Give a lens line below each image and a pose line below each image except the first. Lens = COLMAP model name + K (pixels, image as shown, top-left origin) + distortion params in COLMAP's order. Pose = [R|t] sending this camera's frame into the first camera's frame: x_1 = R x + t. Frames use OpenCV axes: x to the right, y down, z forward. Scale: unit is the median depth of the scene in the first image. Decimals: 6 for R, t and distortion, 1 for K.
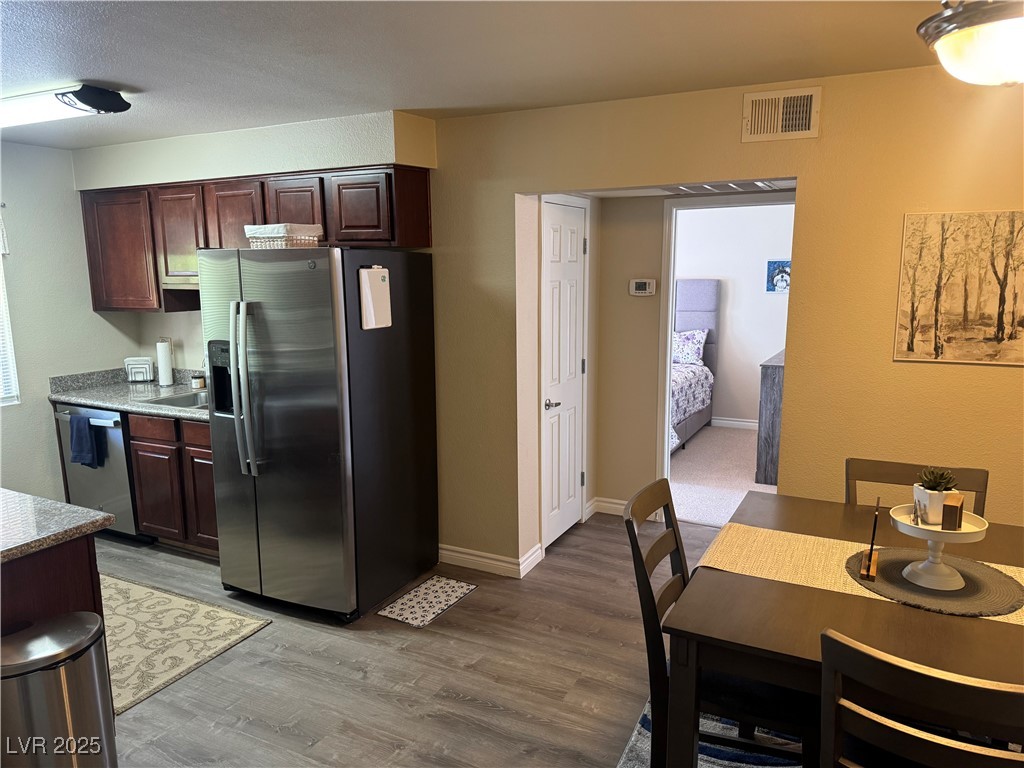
lens RADIAL K [[721.5, 0, 512.0], [0, 721.5, 384.0], [0, 0, 1]] dist [0.086893, -0.118129]
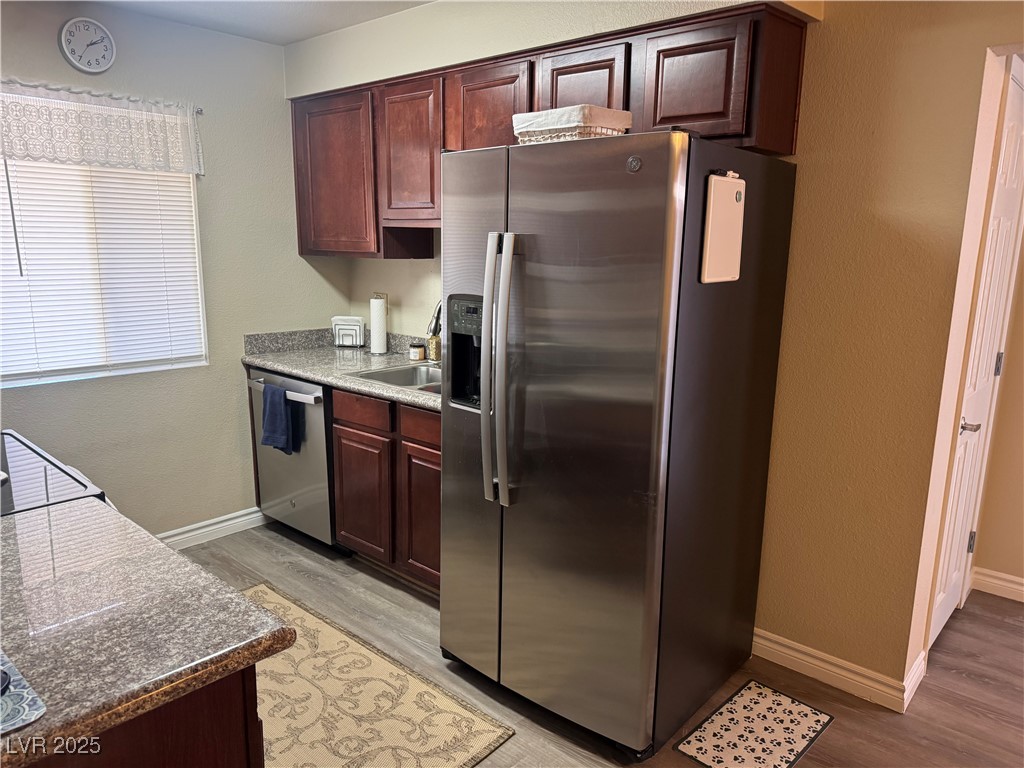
lens RADIAL K [[721.5, 0, 512.0], [0, 721.5, 384.0], [0, 0, 1]] dist [0.086893, -0.118129]
pose [[0.968869, 0.074537, -0.236088, -0.171781], [-0.068415, 0.997076, 0.034027, -0.002161], [0.237934, -0.016816, 0.971136, 0.324340]]
